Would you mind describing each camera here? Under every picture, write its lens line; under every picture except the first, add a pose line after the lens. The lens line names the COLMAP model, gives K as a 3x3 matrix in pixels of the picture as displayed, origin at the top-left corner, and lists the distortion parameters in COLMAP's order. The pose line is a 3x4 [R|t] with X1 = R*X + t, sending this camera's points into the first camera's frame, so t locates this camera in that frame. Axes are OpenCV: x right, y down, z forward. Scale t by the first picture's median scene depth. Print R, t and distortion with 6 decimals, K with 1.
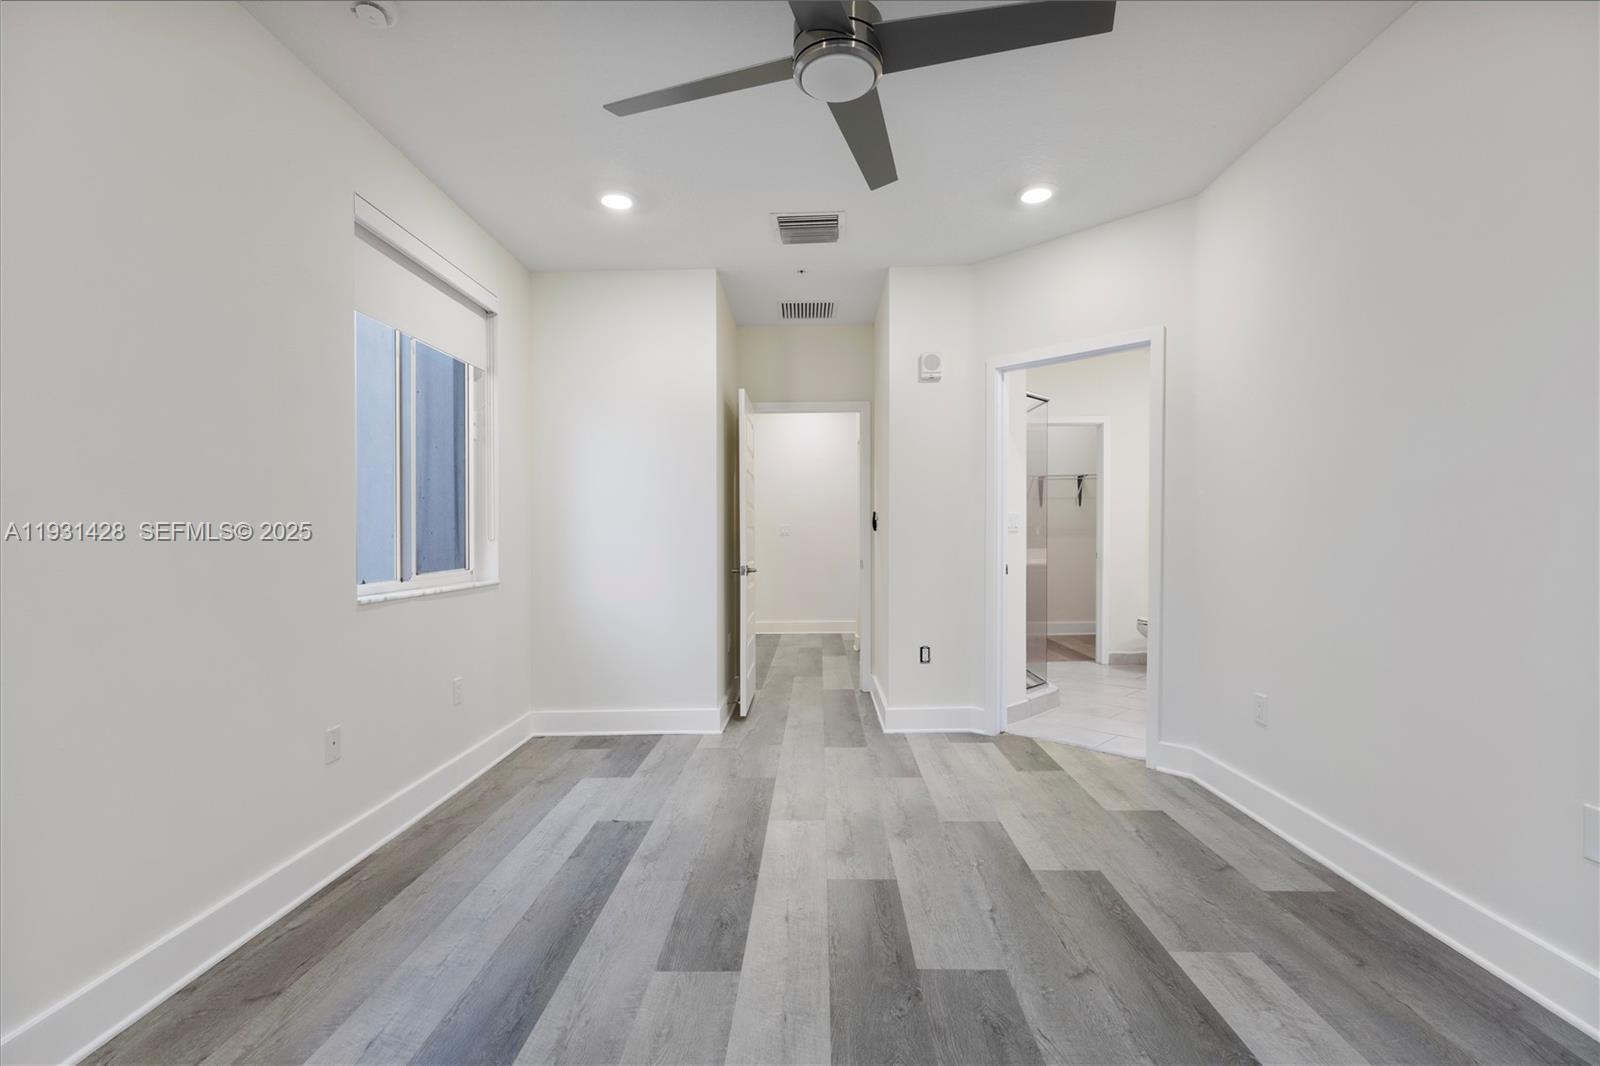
lens RADIAL K [[744.3, 0, 800.0], [0, 744.3, 533.0], [0, 0, 1]] dist [0.008796, 0.000223]
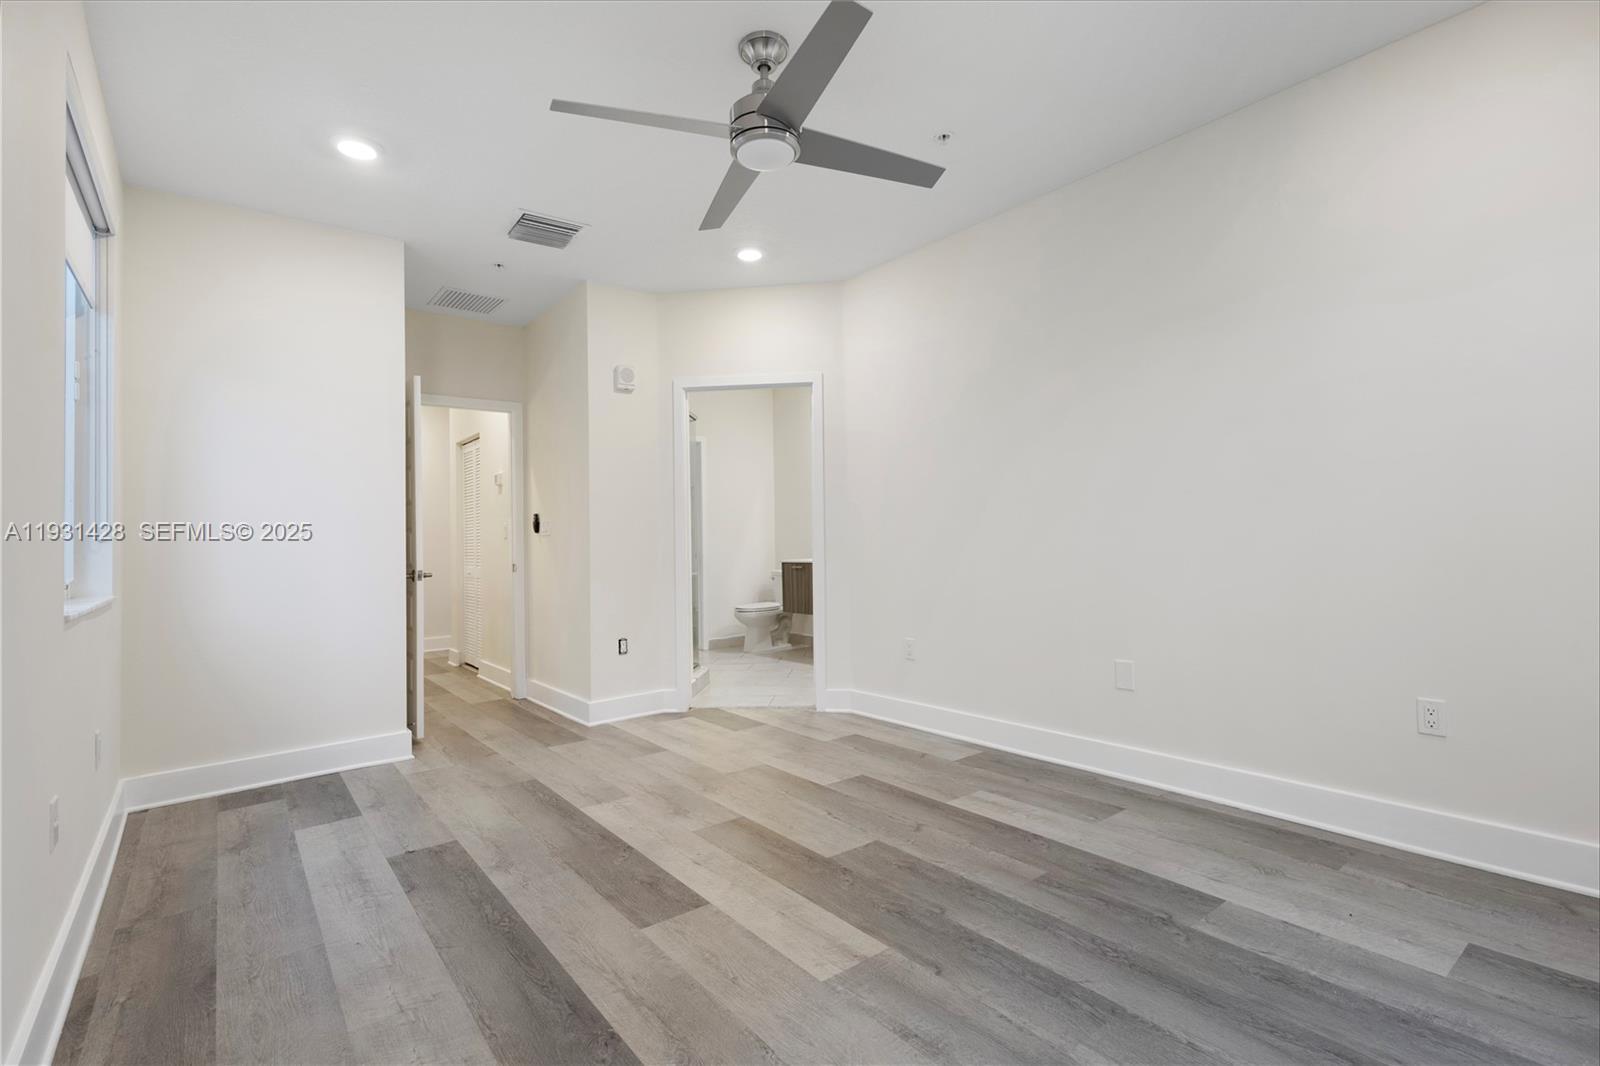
lens RADIAL K [[747.2, 0, 795.4], [0, 747.2, 508.8], [0, 0, 1]] dist [0.009476, 0.000364]
pose [[0.777308, 0.017642, 0.628873, -0.481581], [0.016031, 0.998727, -0.047833, 0.033692], [-0.628916, 0.047262, 0.776036, 0.009991]]
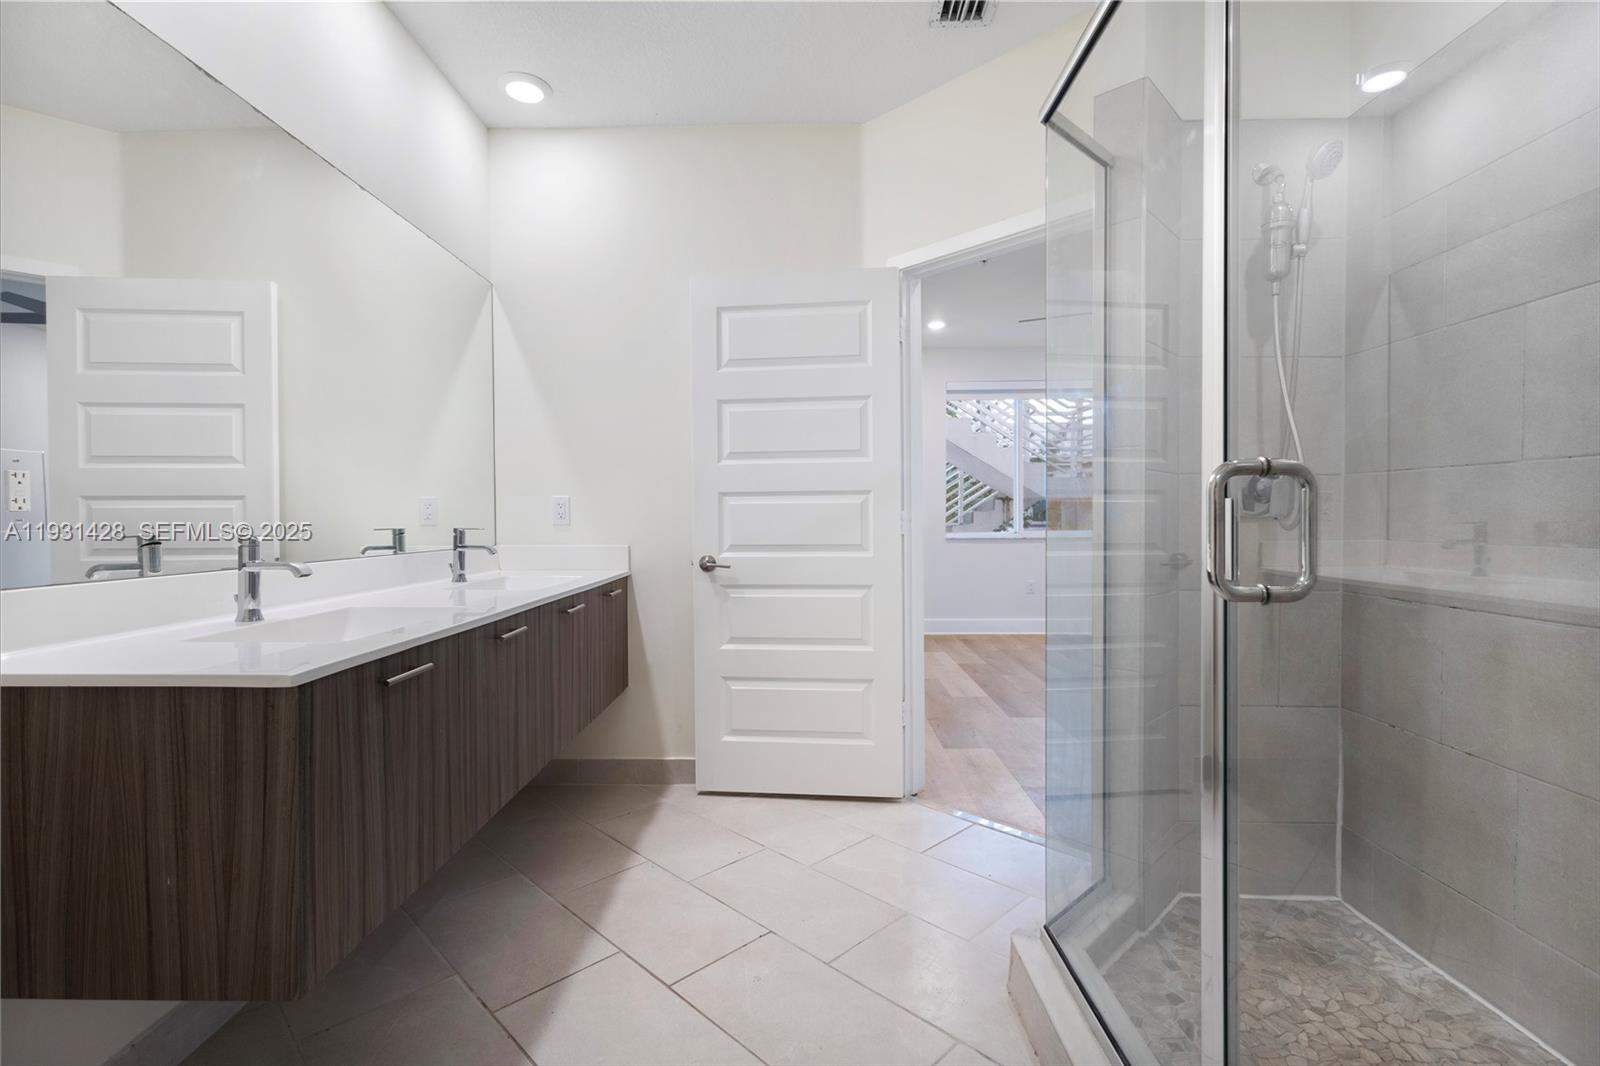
lens RADIAL K [[744.3, 0, 800.0], [0, 744.3, 533.0], [0, 0, 1]] dist [0.008796, 0.000223]
pose [[-0.999887, 0.011195, -0.010074, 0.774366], [0.011001, 0.999757, 0.019115, 0.009266], [0.010285, 0.019002, -0.999767, 2.325836]]
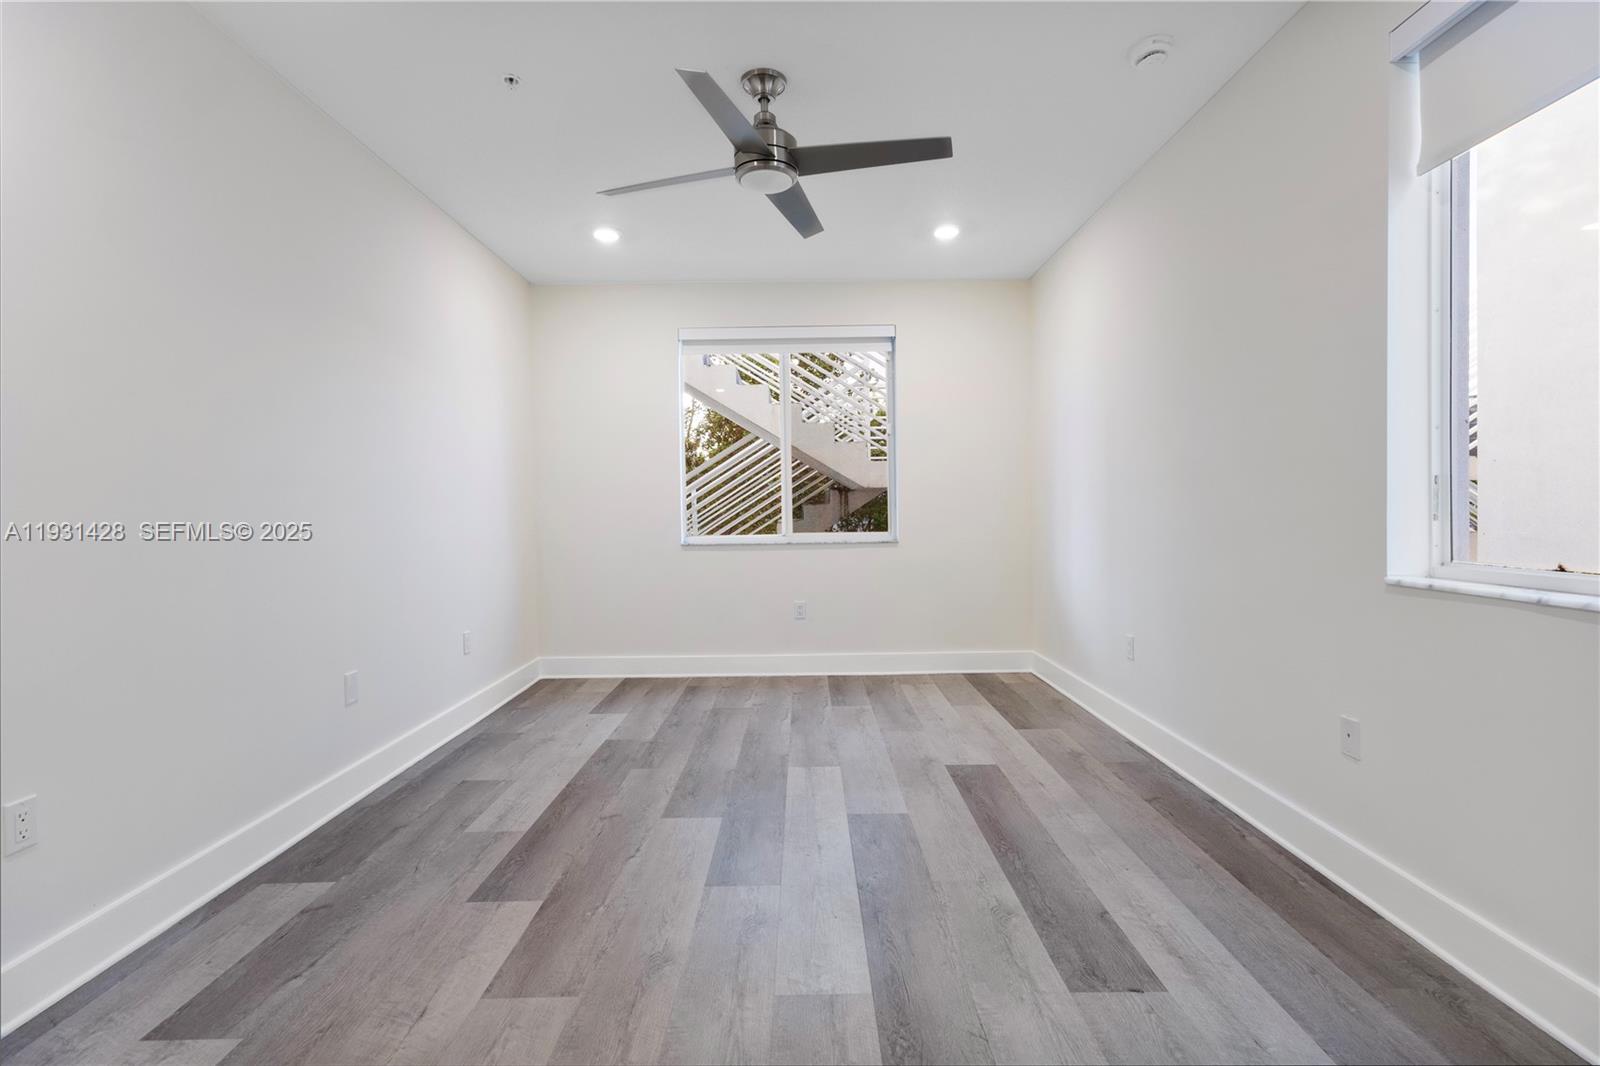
lens RADIAL K [[744.3, 0, 800.0], [0, 744.3, 533.0], [0, 0, 1]] dist [0.008796, 0.000223]
pose [[-0.999505, 0.024188, -0.020112, 0.017959], [0.023604, 0.999307, 0.028794, 0.006768], [0.020794, 0.028305, -0.999383, 1.648859]]
